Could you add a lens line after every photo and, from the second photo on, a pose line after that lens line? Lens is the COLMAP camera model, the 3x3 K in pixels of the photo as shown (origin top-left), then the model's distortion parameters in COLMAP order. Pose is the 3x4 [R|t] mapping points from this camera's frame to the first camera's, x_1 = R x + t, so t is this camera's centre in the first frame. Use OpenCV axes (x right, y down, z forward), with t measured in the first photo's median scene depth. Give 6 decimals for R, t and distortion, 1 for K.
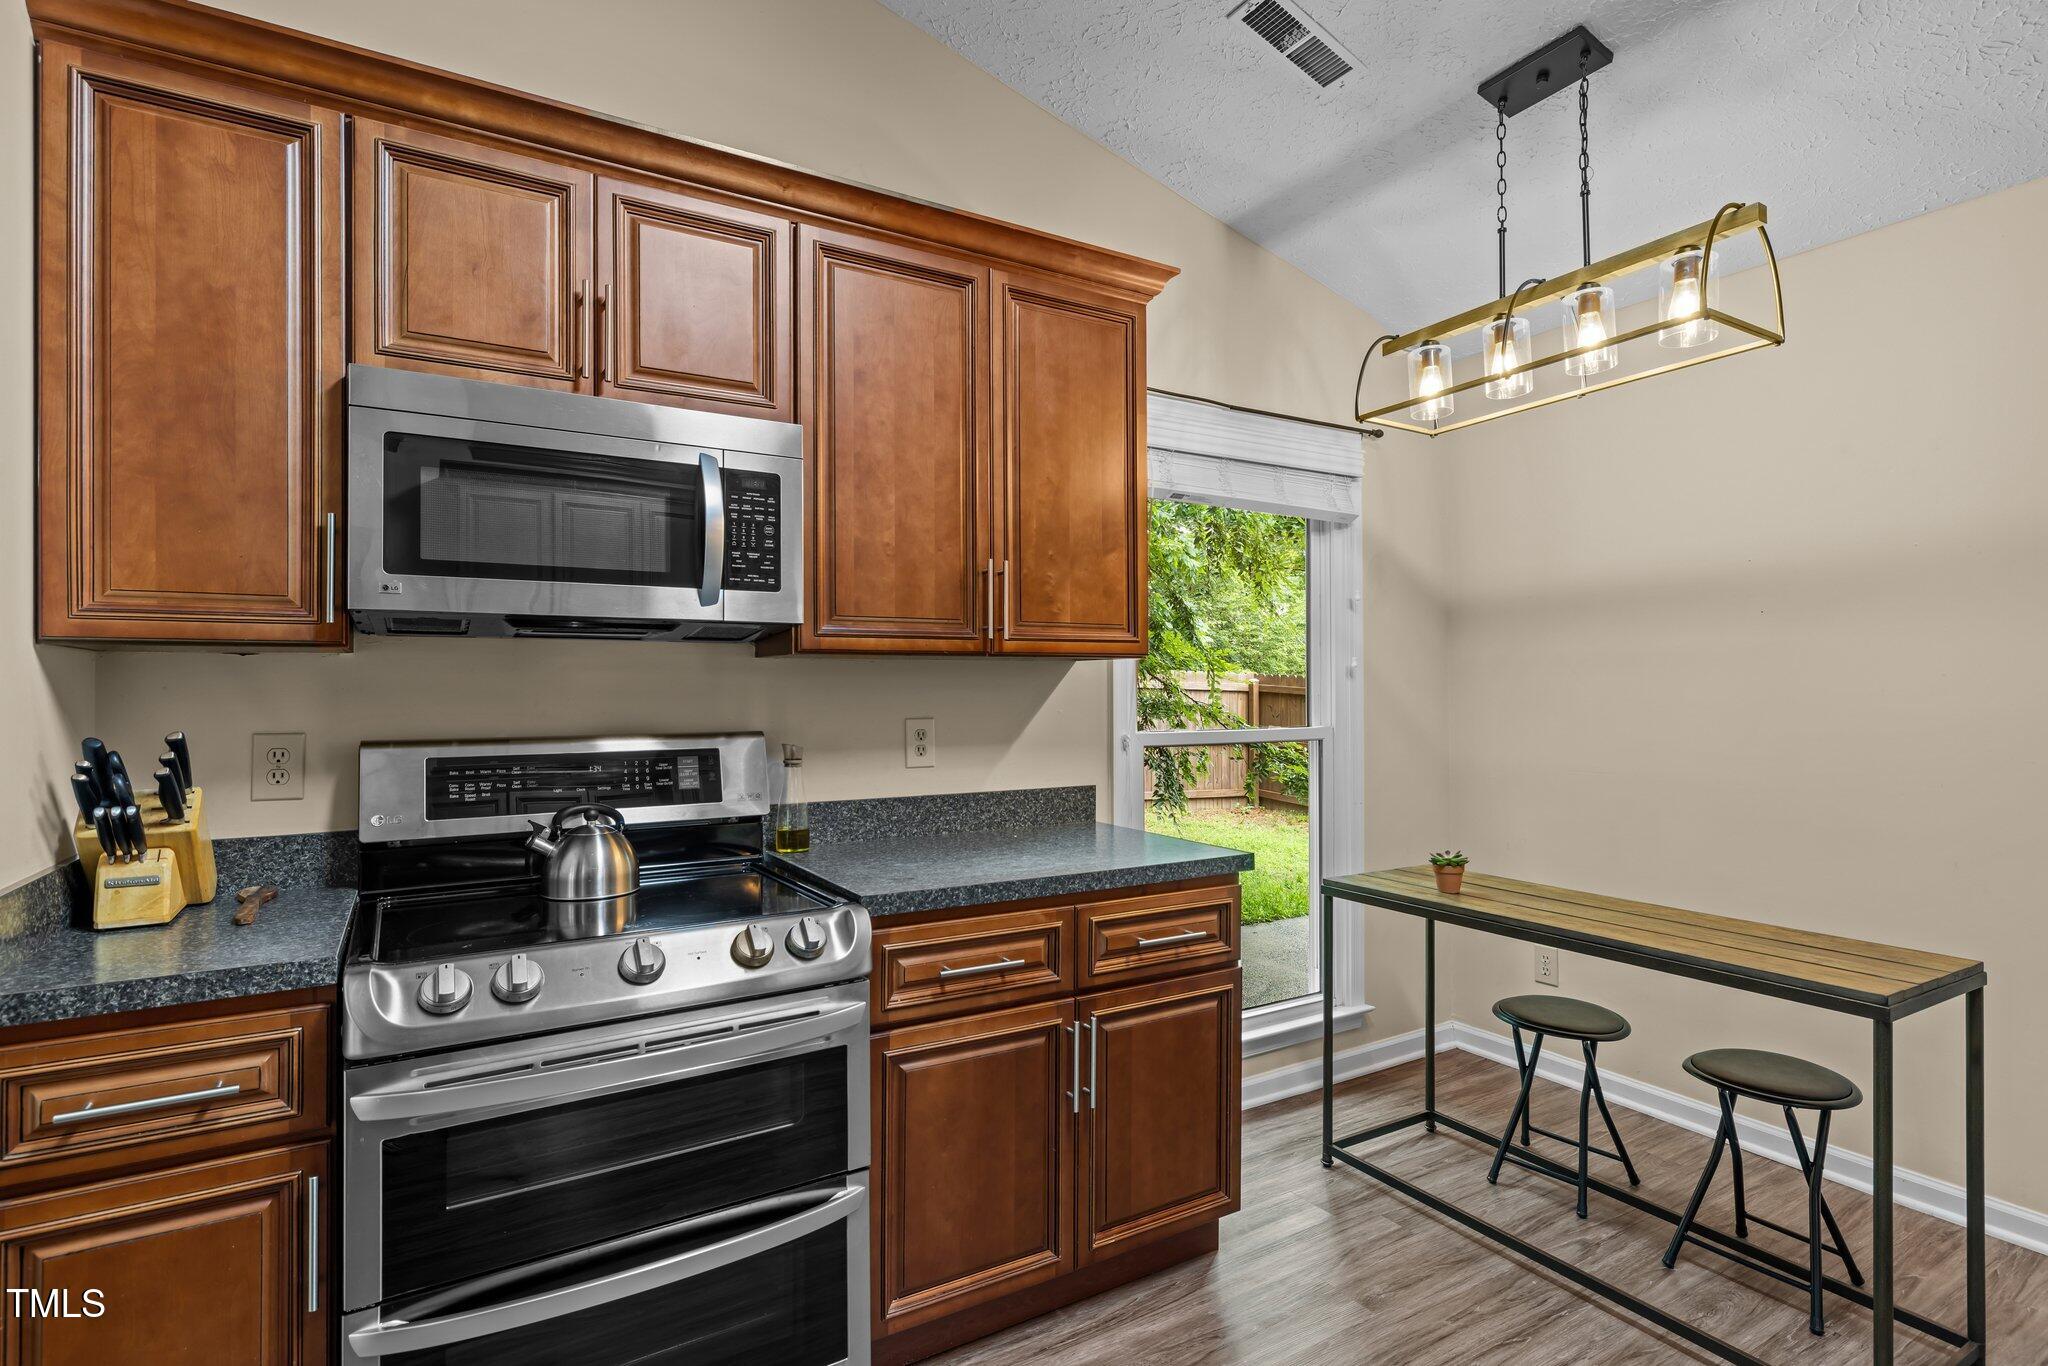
lens RADIAL K [[1002.5, 0, 1019.2], [0, 1002.5, 686.1], [0, 0, 1]] dist [-0.003638, -0.000026]
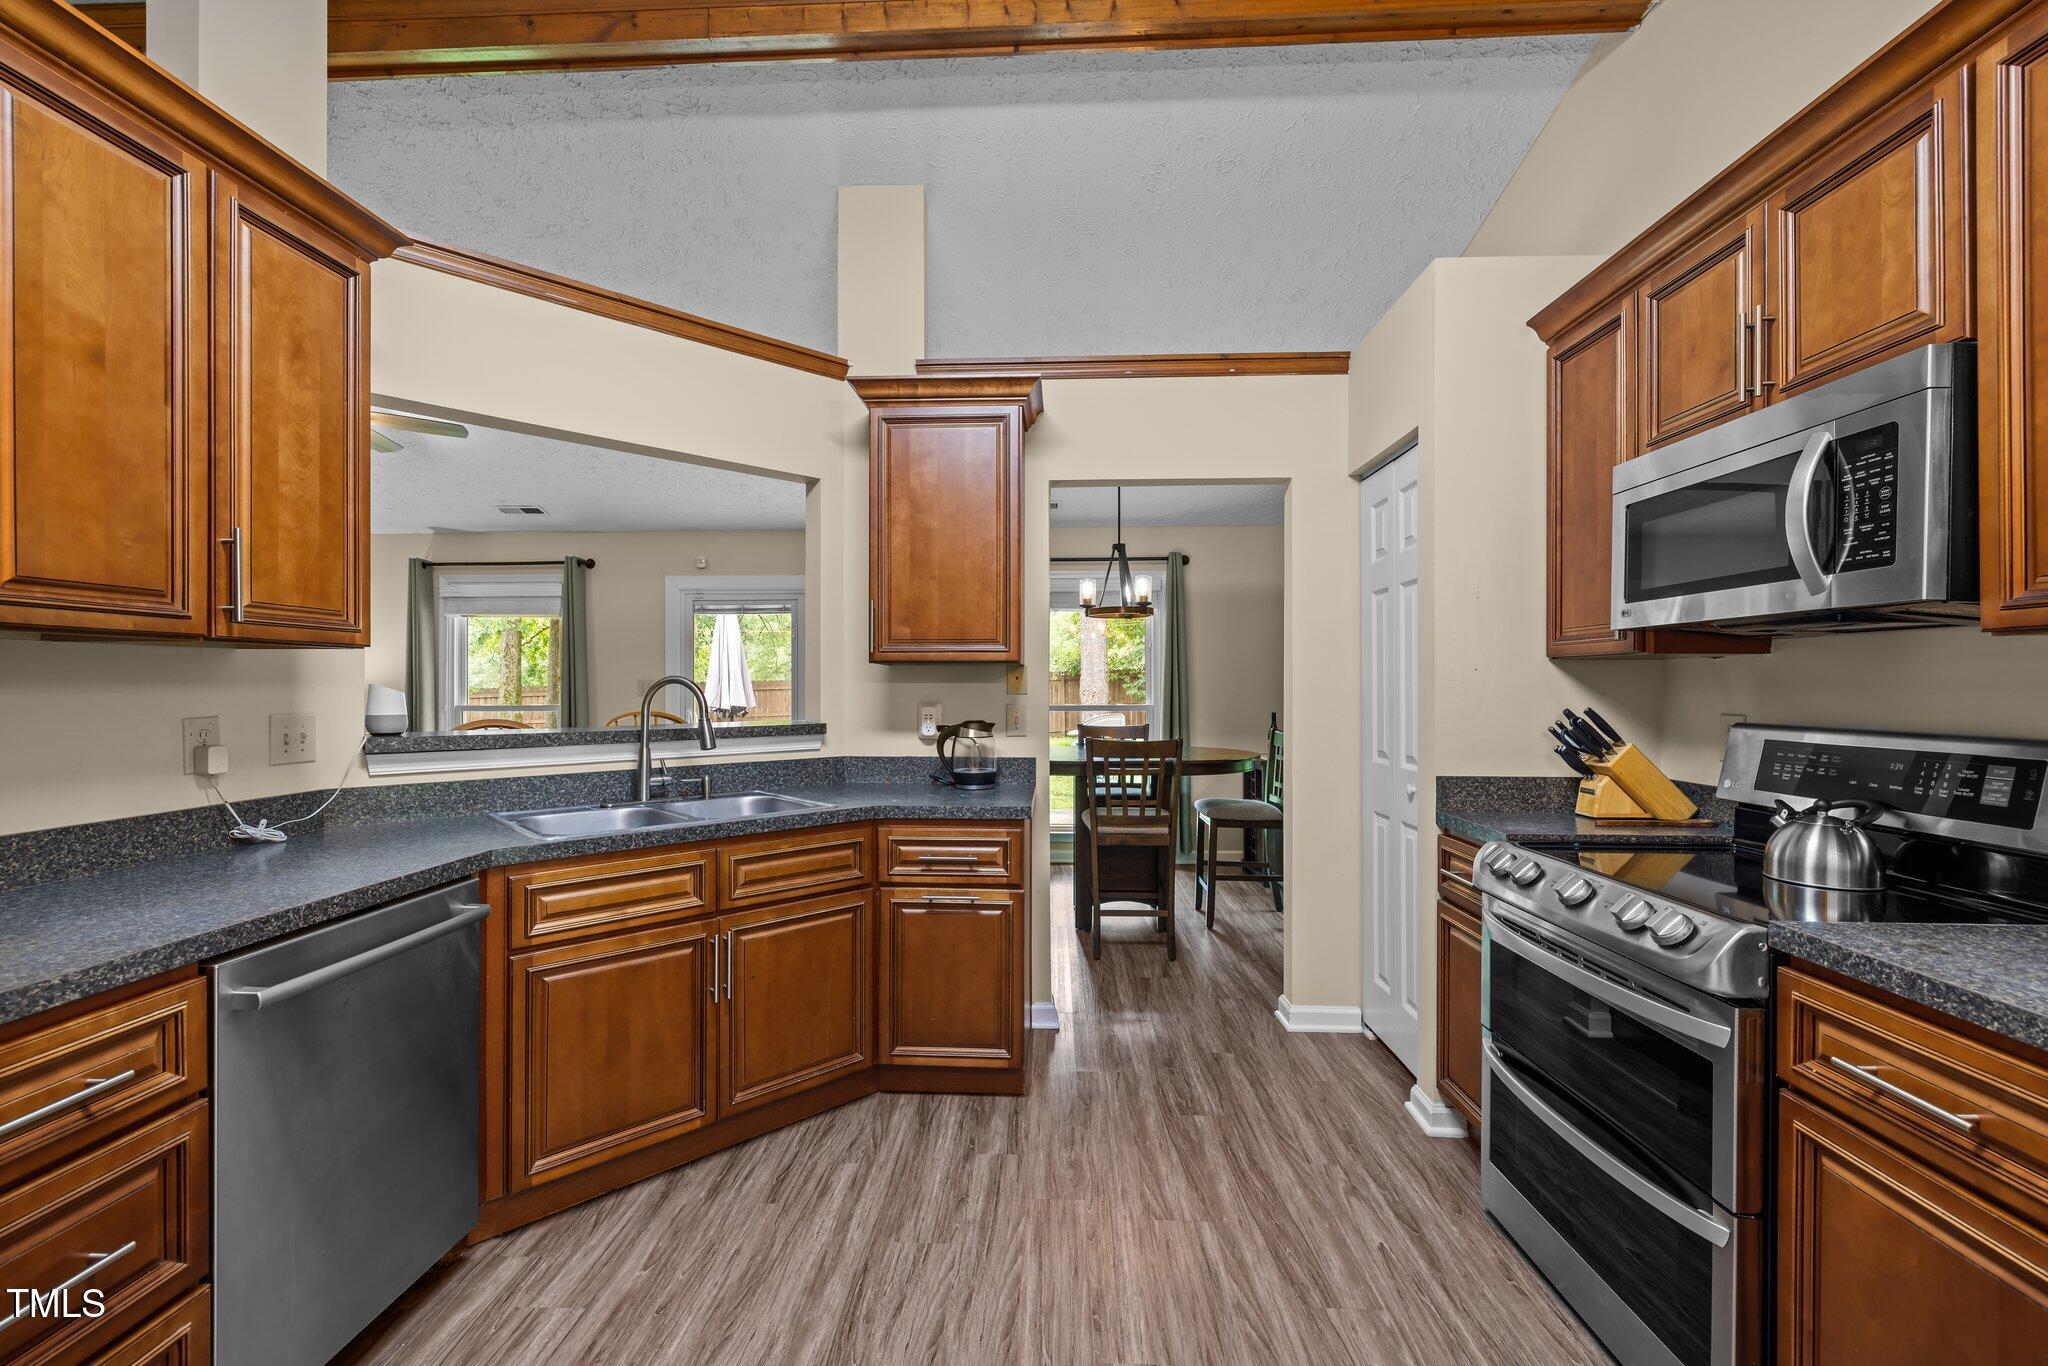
lens RADIAL K [[865.1, 0, 1019.5], [0, 865.1, 684.1], [0, 0, 1]] dist [0.001819, 0.000244]
pose [[-0.547926, 0.003303, -0.836520, 0.767966], [0.005178, 0.999986, 0.000557, -0.000077], [0.836510, -0.004026, -0.547936, 0.808390]]
